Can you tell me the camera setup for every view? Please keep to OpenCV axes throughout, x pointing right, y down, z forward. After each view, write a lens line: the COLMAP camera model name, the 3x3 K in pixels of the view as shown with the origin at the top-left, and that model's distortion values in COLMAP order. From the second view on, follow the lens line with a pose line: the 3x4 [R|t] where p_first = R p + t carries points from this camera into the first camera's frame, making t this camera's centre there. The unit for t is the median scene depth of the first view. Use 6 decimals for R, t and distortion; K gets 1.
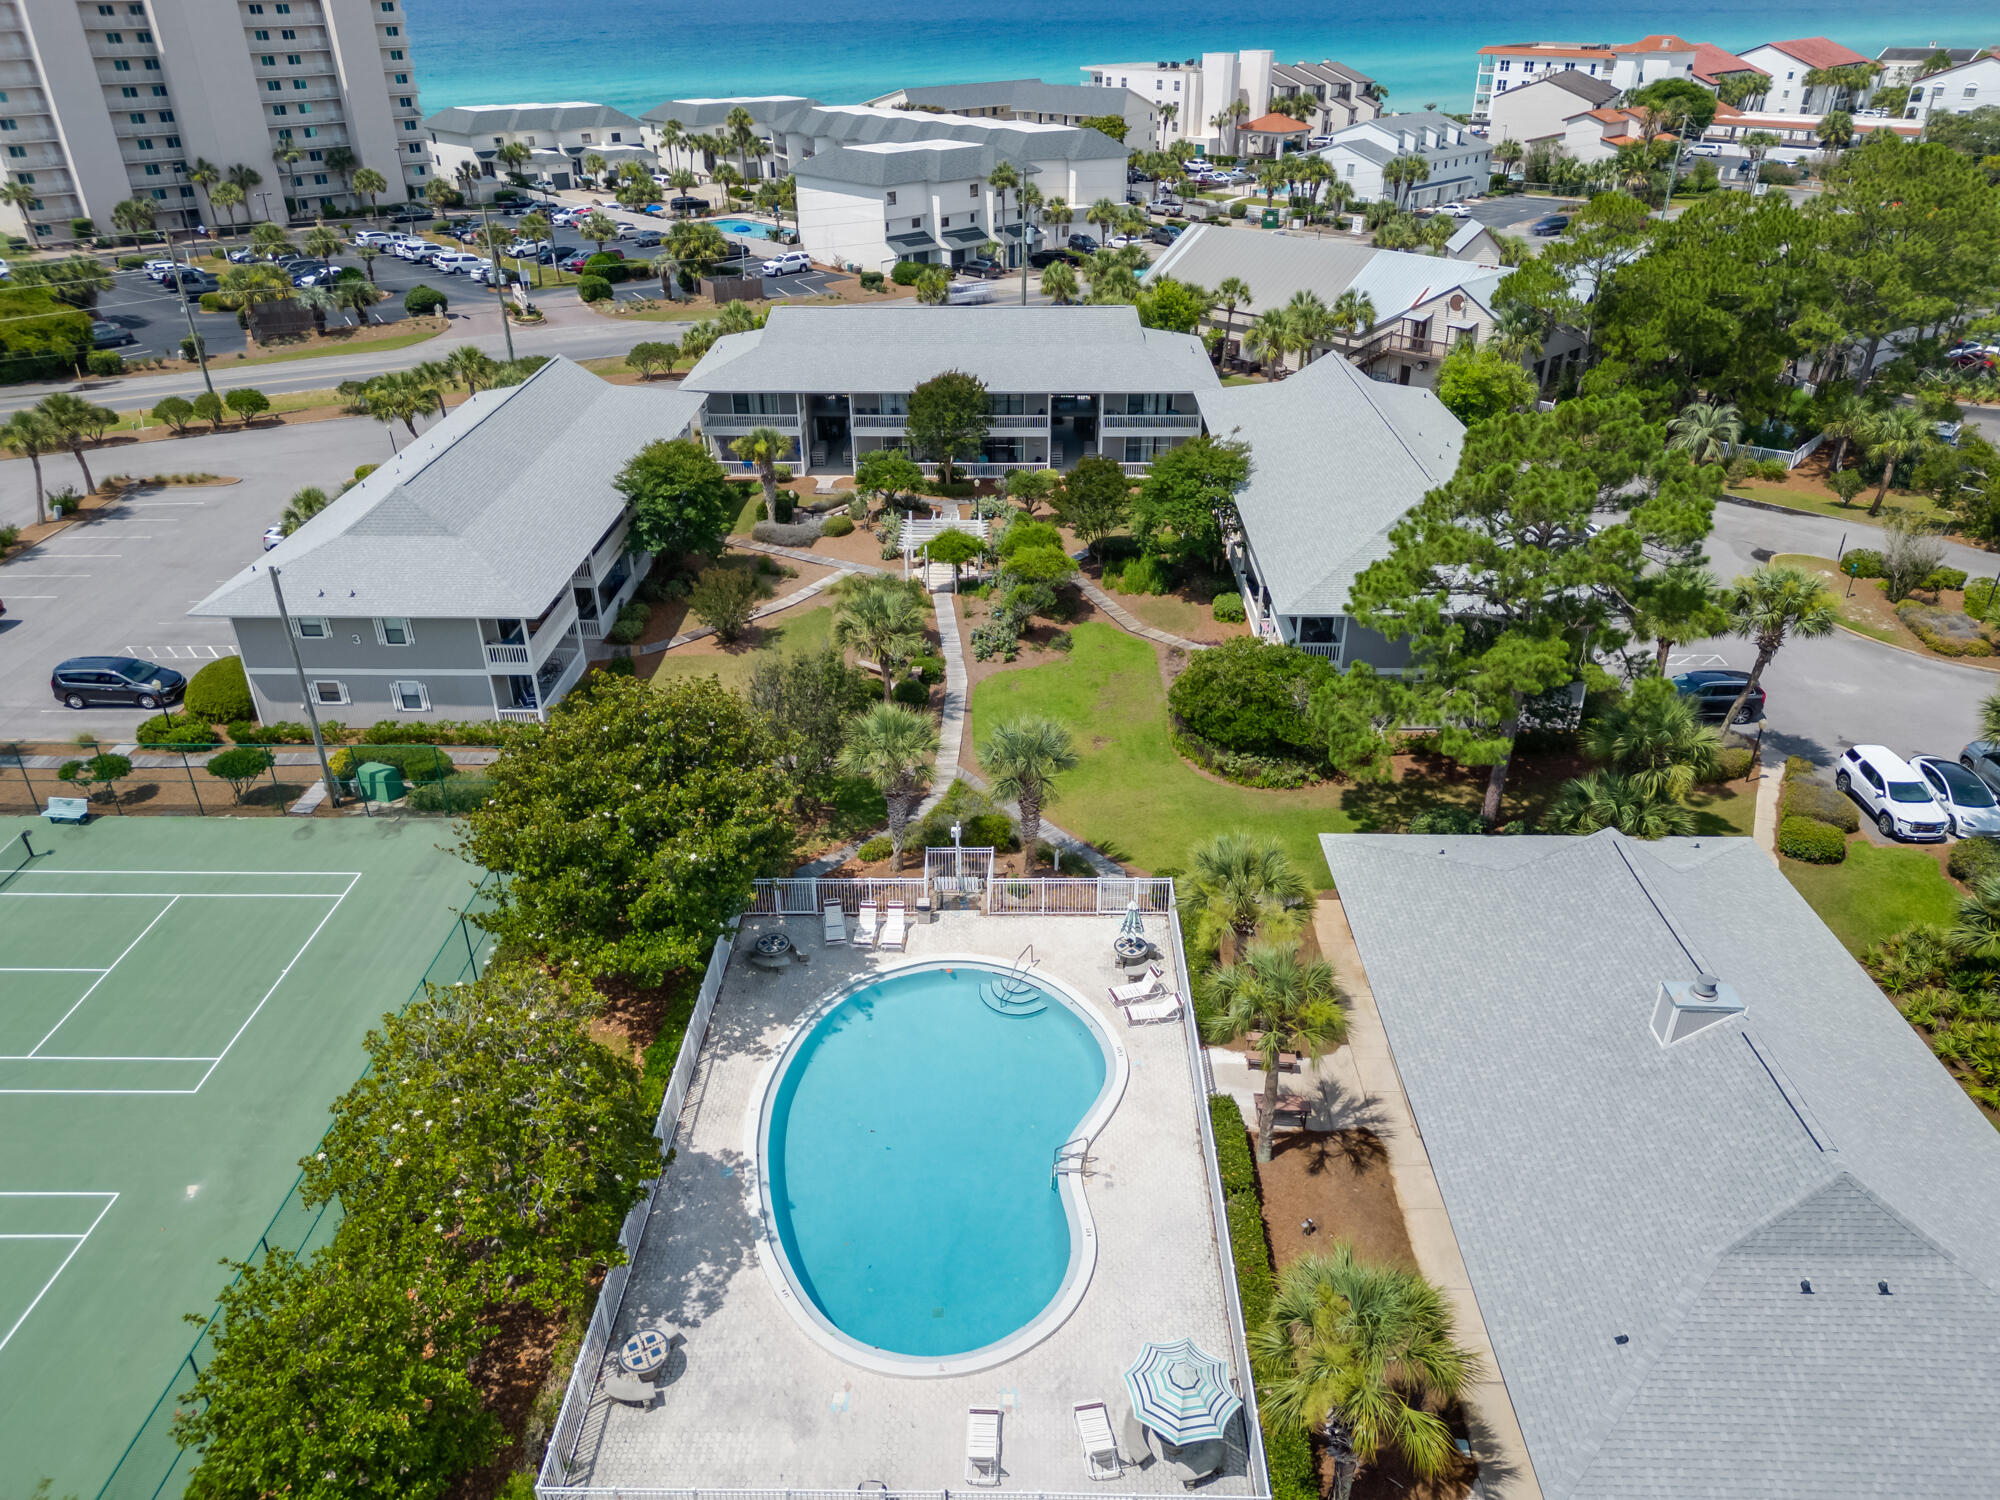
lens RADIAL K [[1417.5, 0, 1012.4], [0, 1417.5, 749.3], [0, 0, 1]] dist [0.089380, -0.117247]
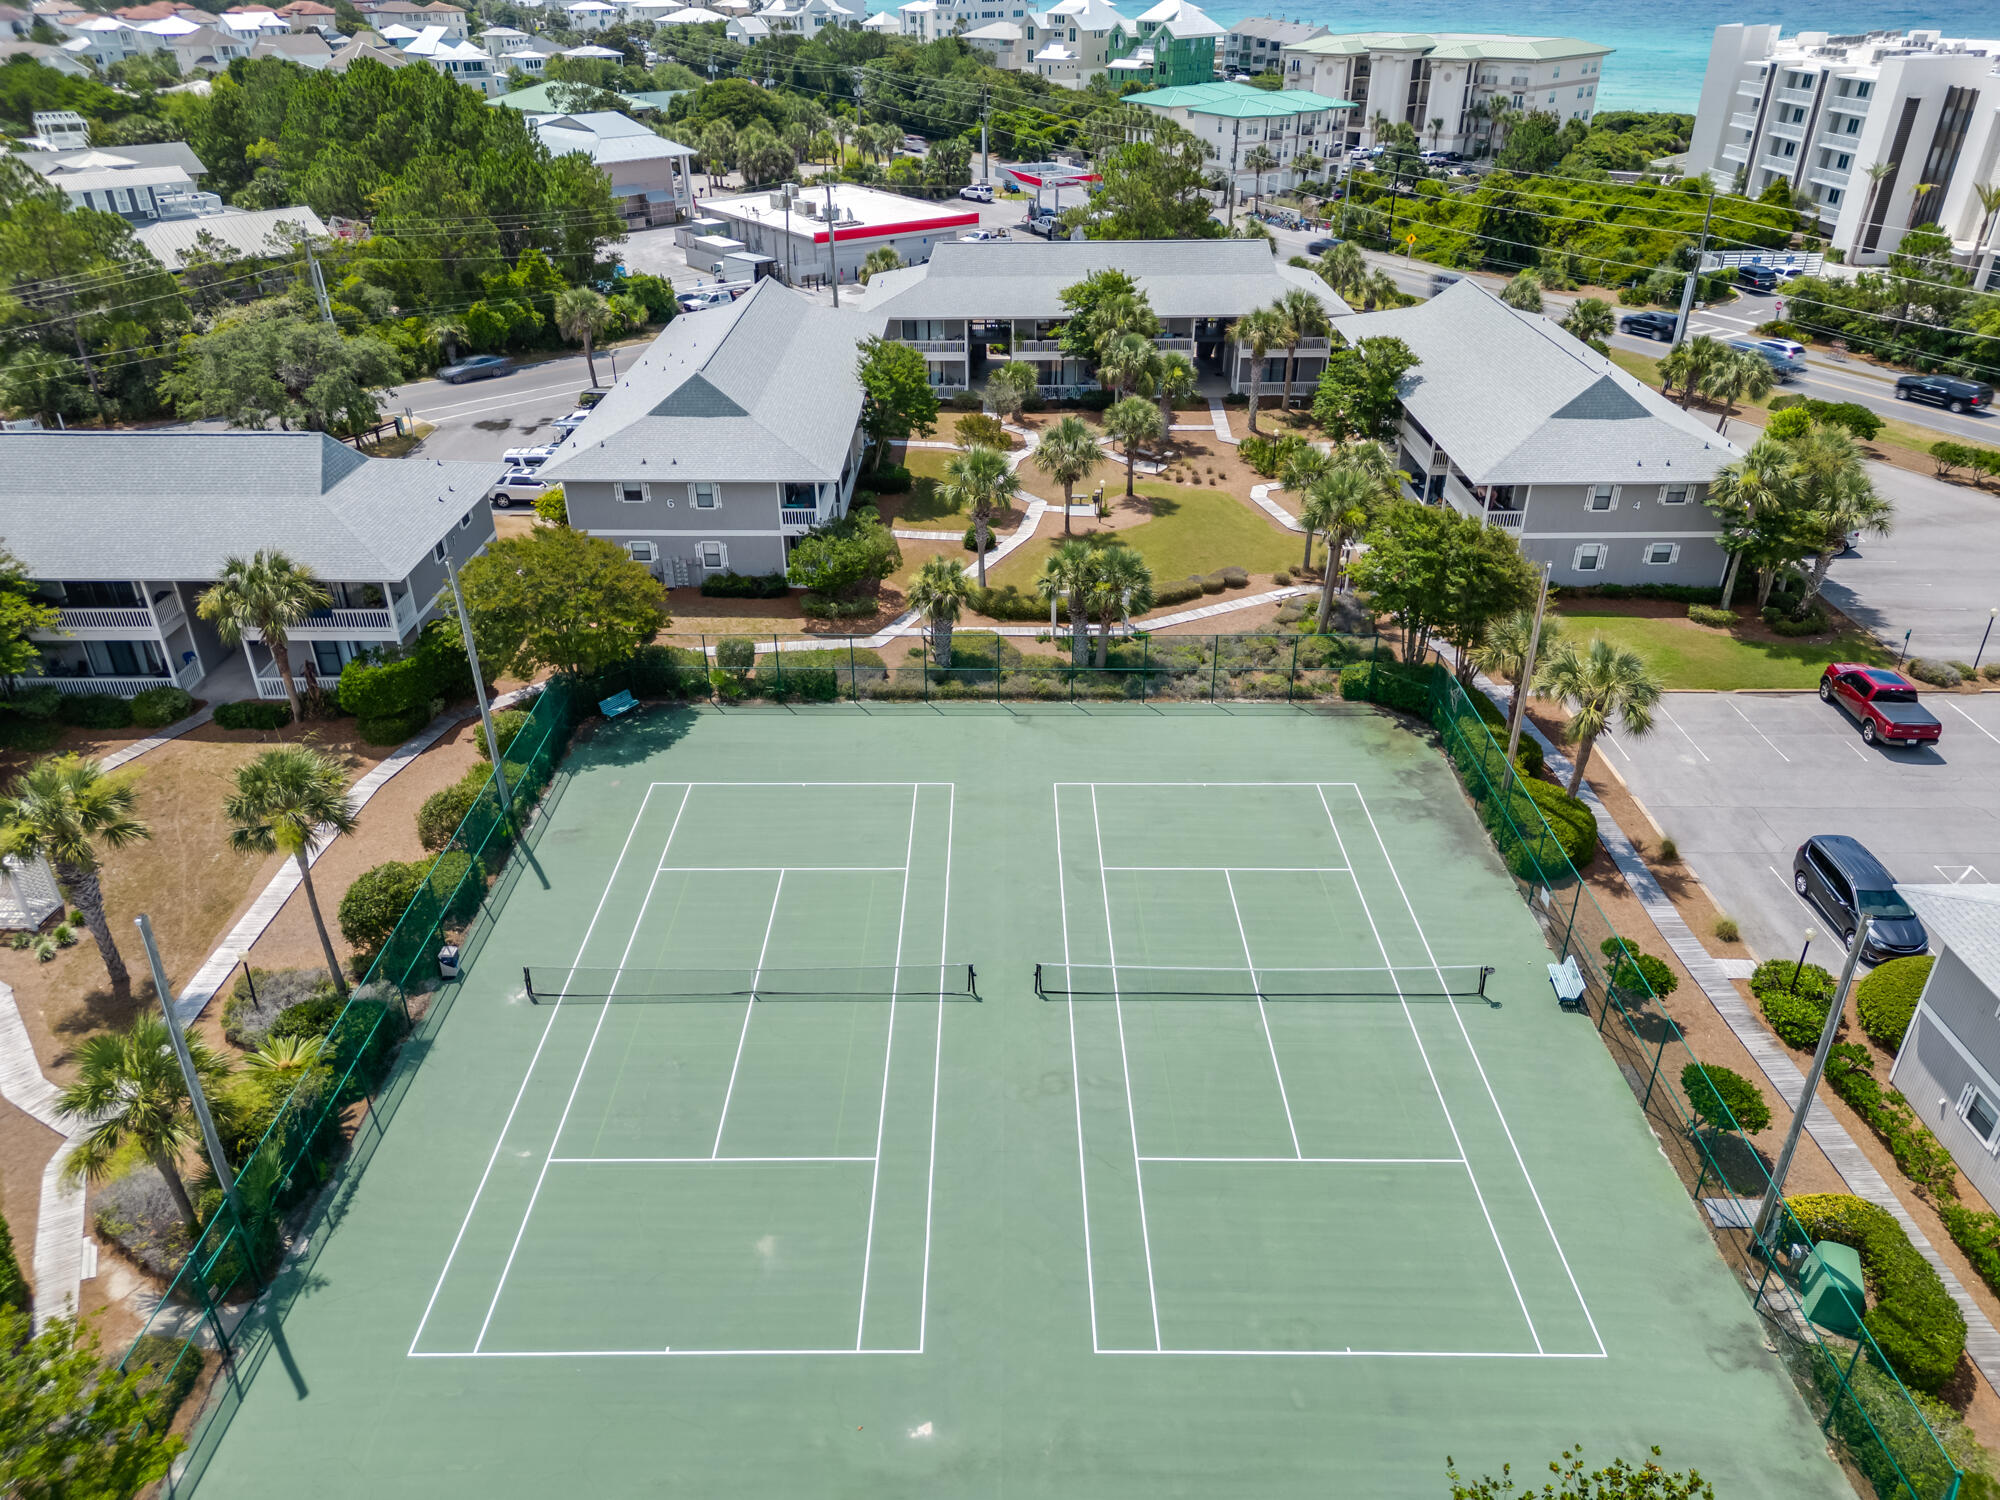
lens RADIAL K [[1382.8, 0, 1000.0], [0, 1382.8, 750.0], [0, 0, 1]] dist [0.060454, -0.030672]
pose [[0.016147, 0.501083, -0.865248, -0.043517], [-0.478212, 0.763839, 0.433431, -0.177057], [0.878096, 0.406774, 0.251957, 0.356460]]
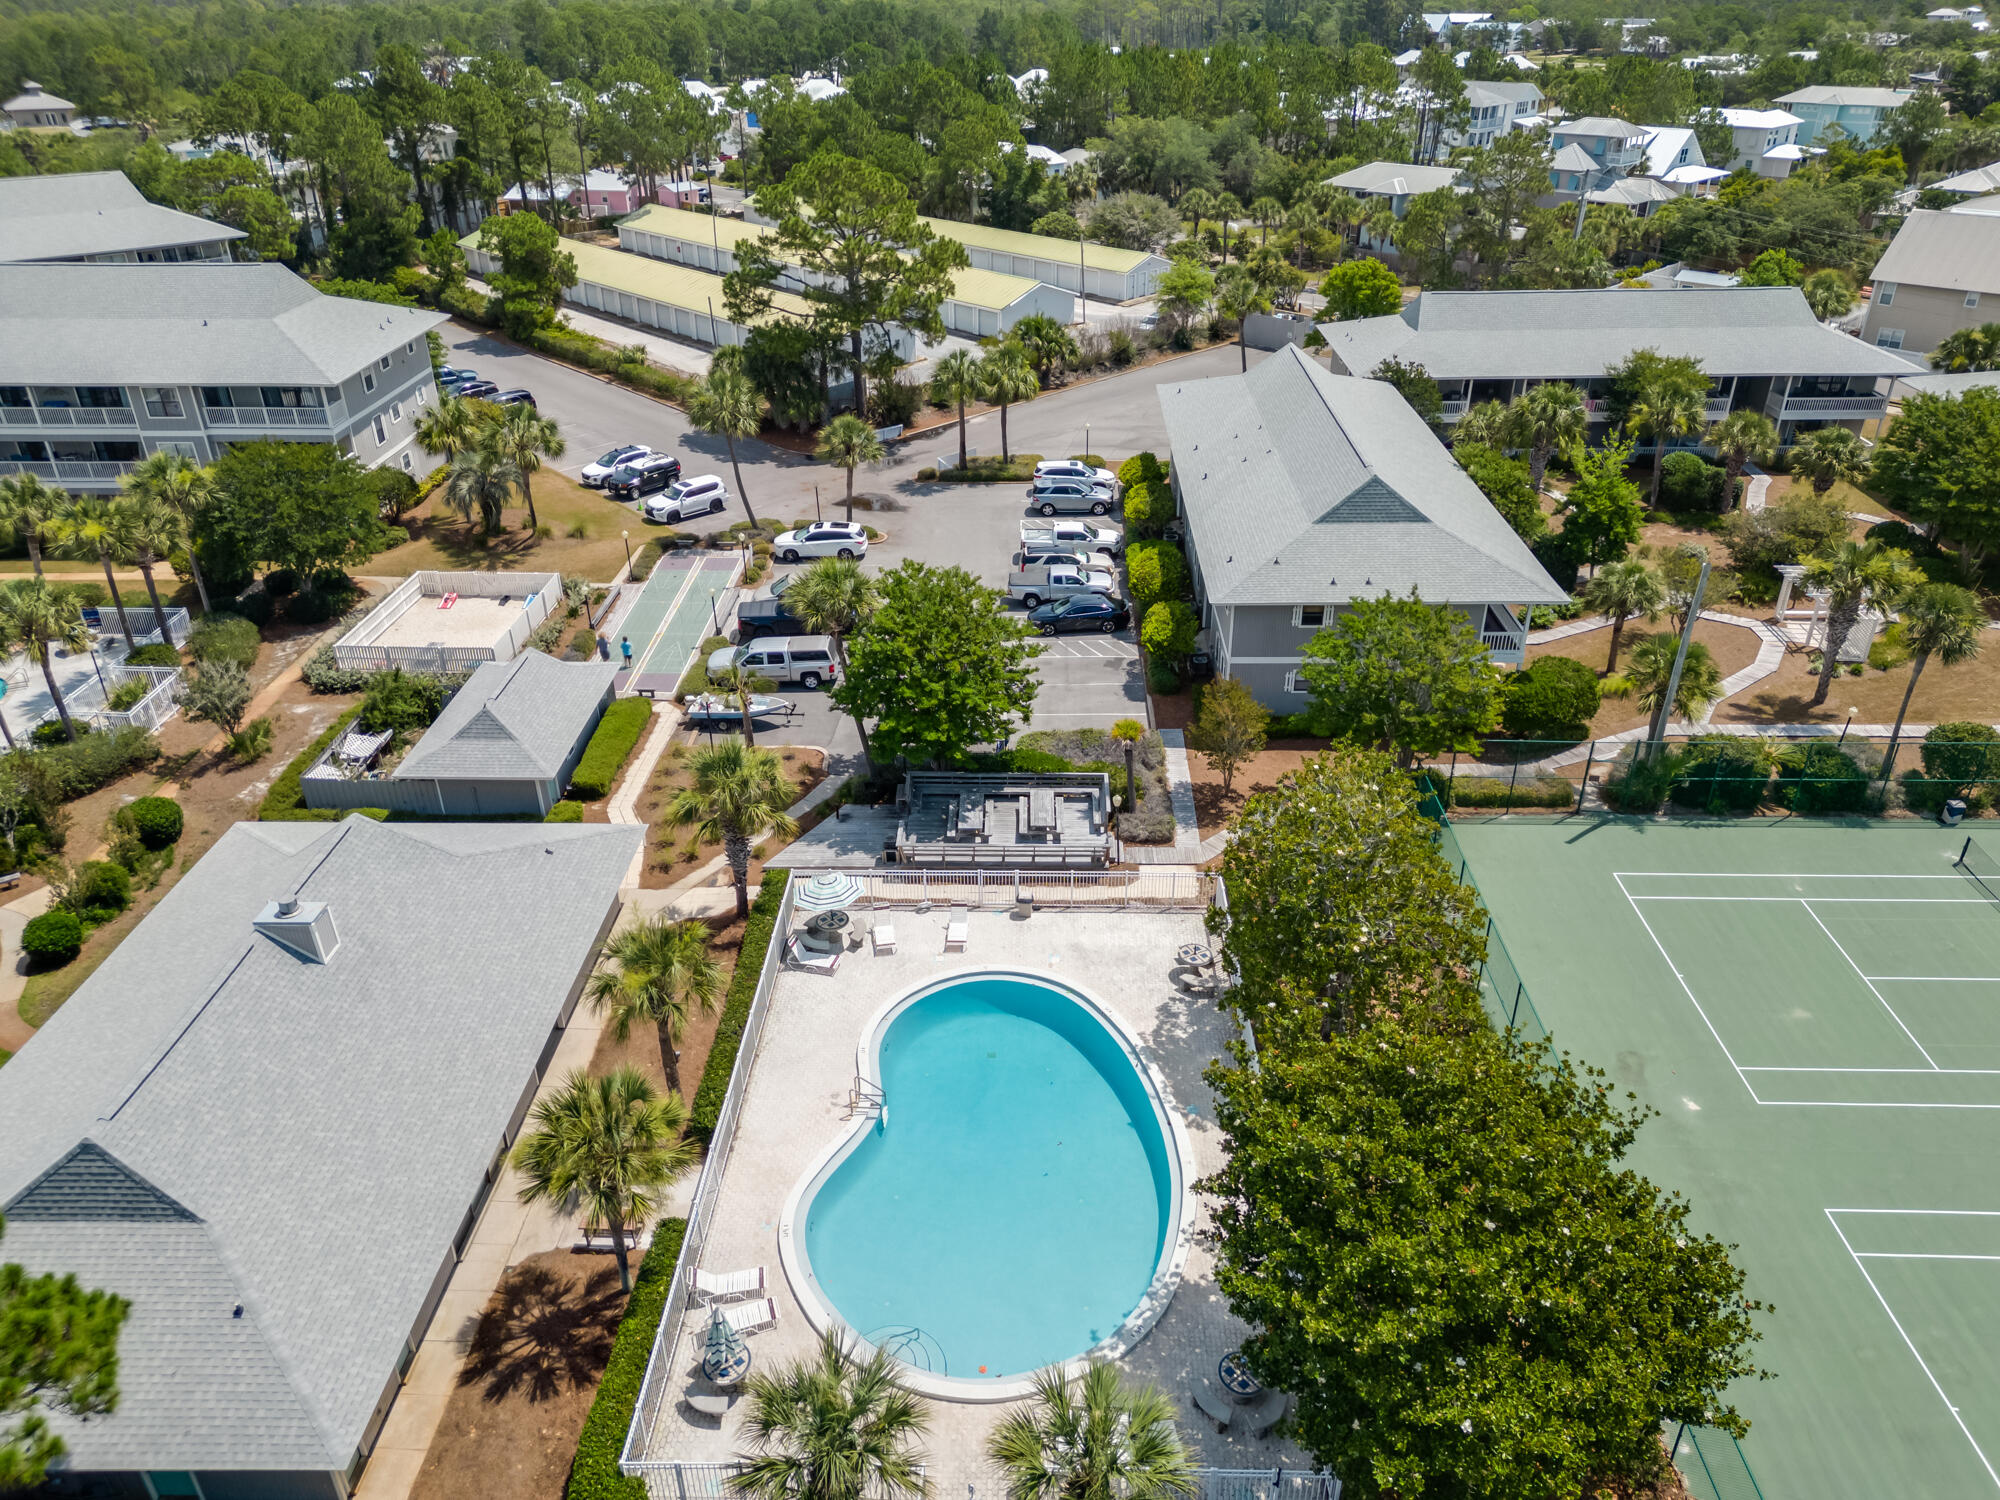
lens RADIAL K [[1427.7, 0, 1002.2], [0, 1427.7, 726.5], [0, 0, 1]] dist [0.063269, -0.061175]
pose [[-0.999833, 0.009386, 0.015710, -0.040758], [0.018284, 0.547964, 0.836302, -0.390369], [-0.000759, 0.836449, -0.548044, 0.702146]]
